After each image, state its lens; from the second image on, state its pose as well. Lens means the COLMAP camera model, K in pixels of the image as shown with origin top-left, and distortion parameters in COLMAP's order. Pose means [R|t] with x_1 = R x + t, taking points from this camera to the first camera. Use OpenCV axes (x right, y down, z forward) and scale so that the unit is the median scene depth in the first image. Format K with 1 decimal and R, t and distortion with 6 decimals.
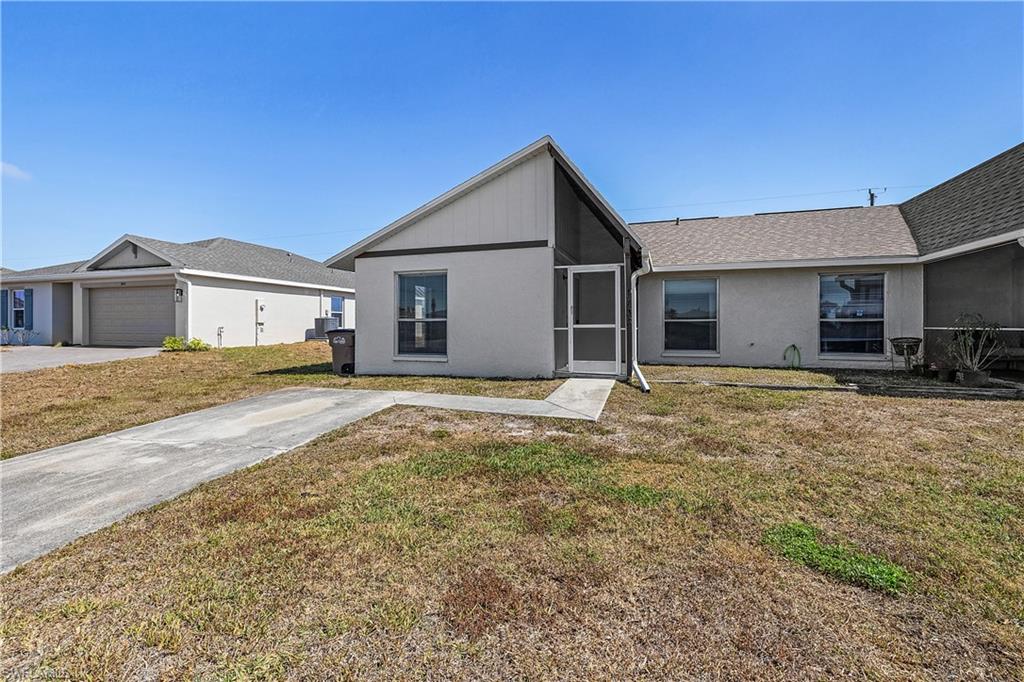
lens RADIAL K [[442.0, 0, 511.1], [0, 442.0, 328.8], [0, 0, 1]] dist [0.002520, 0.000063]
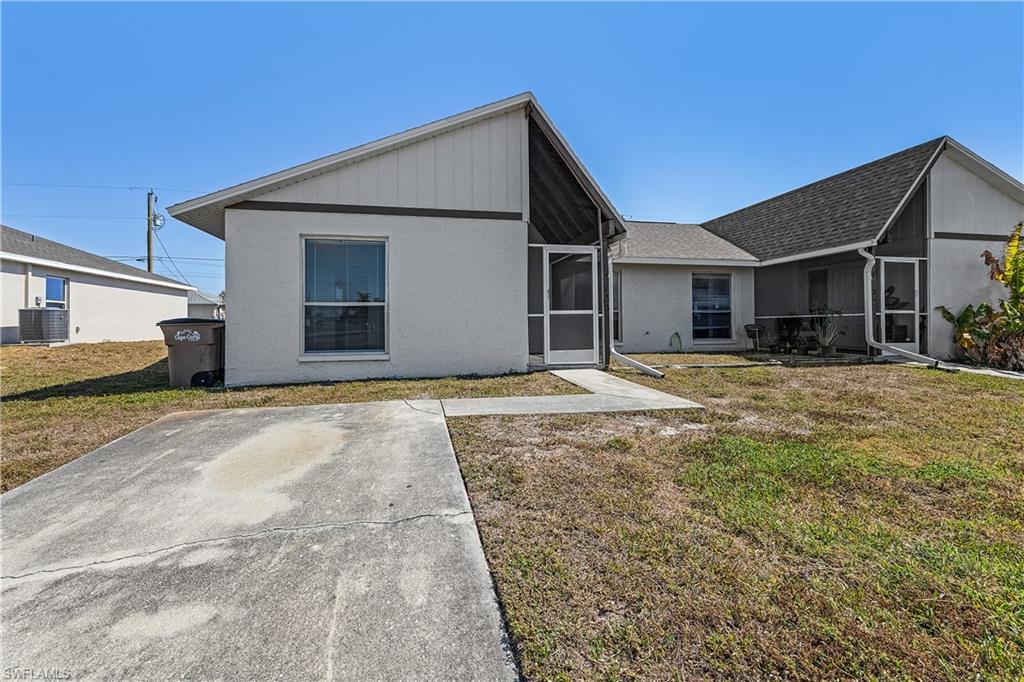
lens RADIAL K [[442.0, 0, 511.1], [0, 442.0, 328.8], [0, 0, 1]] dist [0.002520, 0.000063]
pose [[0.860259, -0.009048, 0.509777, -0.336075], [0.011714, 0.999929, -0.002020, 0.024845], [-0.509723, 0.007709, 0.860304, 0.237153]]
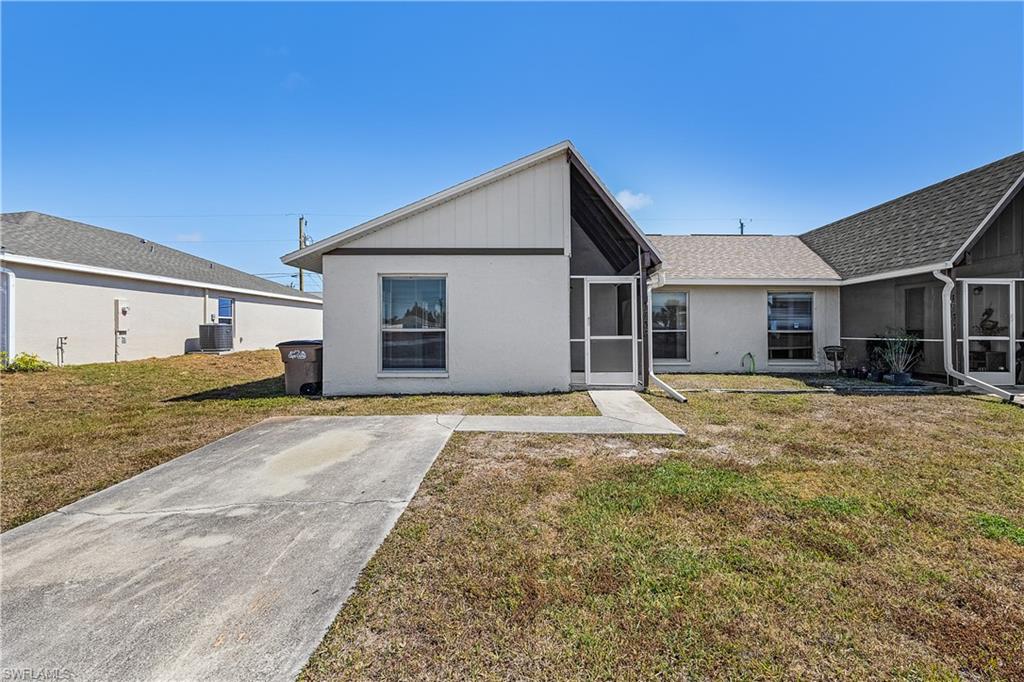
lens RADIAL K [[452.0, 0, 547.7], [0, 452.0, 338.2], [0, 0, 1]] dist [0.001907, -0.000080]
pose [[0.944899, -0.002608, 0.327351, -0.242285], [0.000740, 0.999983, 0.005832, -0.009392], [-0.327361, -0.005269, 0.944885, 0.073827]]
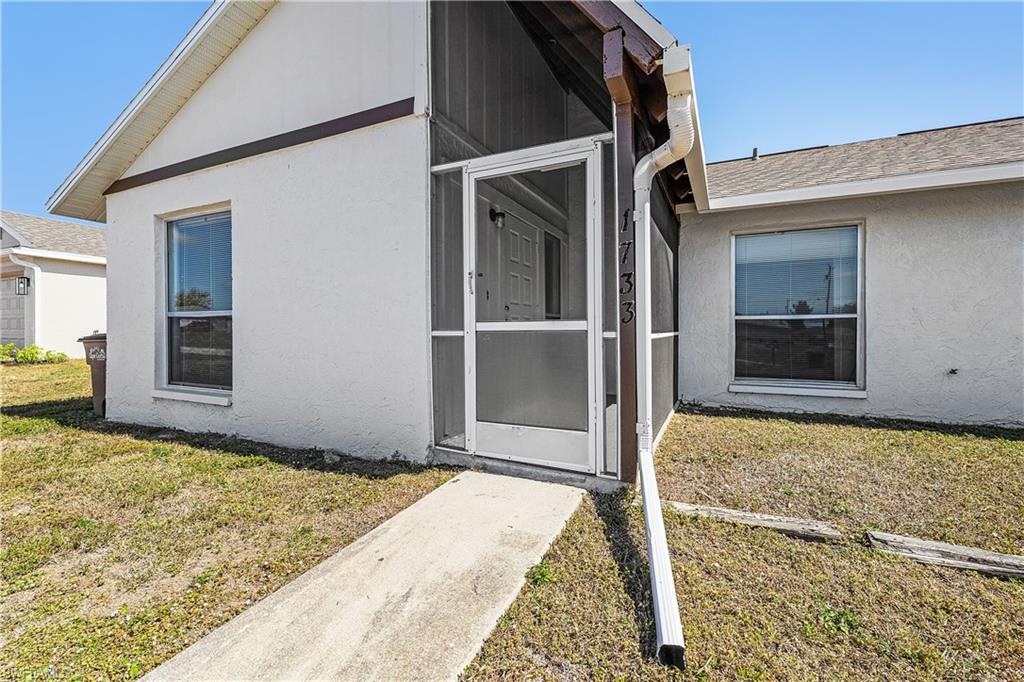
lens RADIAL K [[437.5, 0, 514.1], [0, 437.5, 333.7], [0, 0, 1]] dist [0.001715, 0.000162]
pose [[0.992992, 0.003154, -0.118137, 0.187650], [-0.003066, 0.999995, 0.000923, -0.000545], [0.118139, -0.000554, 0.992997, 0.568695]]
